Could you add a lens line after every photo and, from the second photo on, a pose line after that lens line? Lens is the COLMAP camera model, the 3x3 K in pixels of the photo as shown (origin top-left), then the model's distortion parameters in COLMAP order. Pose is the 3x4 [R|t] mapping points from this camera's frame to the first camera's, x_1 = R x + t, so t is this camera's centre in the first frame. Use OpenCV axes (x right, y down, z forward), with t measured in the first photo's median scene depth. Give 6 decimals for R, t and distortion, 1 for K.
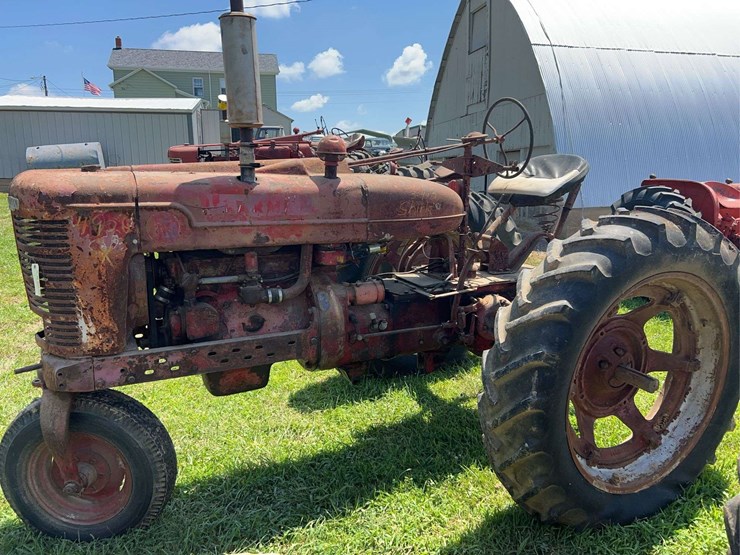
lens RADIAL K [[569.8, 0, 368.9], [0, 569.8, 278.8], [0, 0, 1]] dist [0.038511, -0.048234]
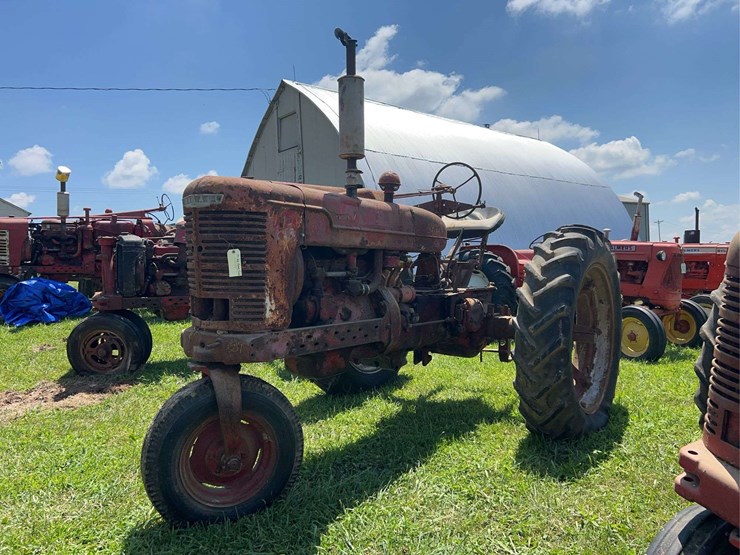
lens RADIAL K [[566.3, 0, 375.9], [0, 566.3, 280.1], [0, 0, 1]] dist [0.035646, -0.041214]
pose [[0.893132, -0.021492, 0.449281, -0.706546], [0.099778, 0.983438, -0.151306, 0.201717], [-0.438588, 0.179965, 0.880484, -0.120450]]
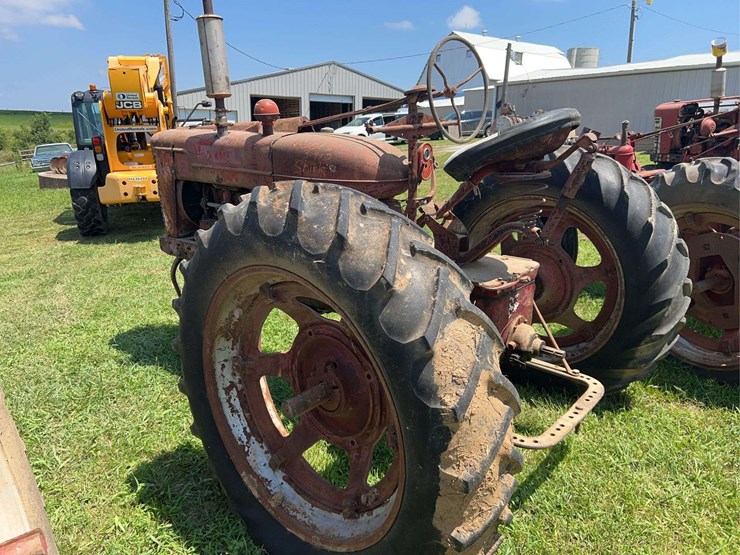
lens RADIAL K [[569.8, 0, 368.9], [0, 569.8, 278.8], [0, 0, 1]] dist [0.038511, -0.048234]
pose [[0.372300, 0.241749, -0.896075, 1.172638], [-0.181347, 0.965819, 0.185219, -0.149957], [0.910223, 0.093543, 0.403415, 0.751716]]
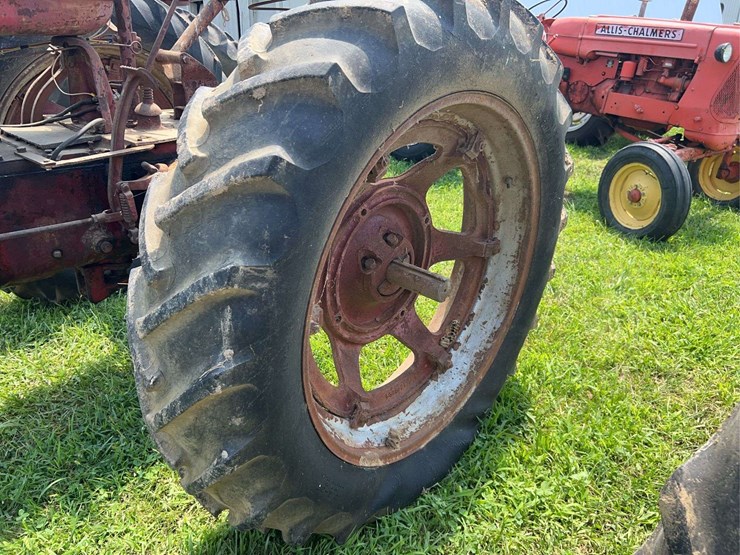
lens RADIAL K [[564.9, 0, 366.5], [0, 564.9, 285.9], [0, 0, 1]] dist [0.042762, -0.048492]
pose [[0.931280, -0.123858, 0.342602, 0.206618], [0.046791, 0.973309, 0.224680, 0.040465], [-0.361286, -0.193209, 0.912218, 0.467293]]
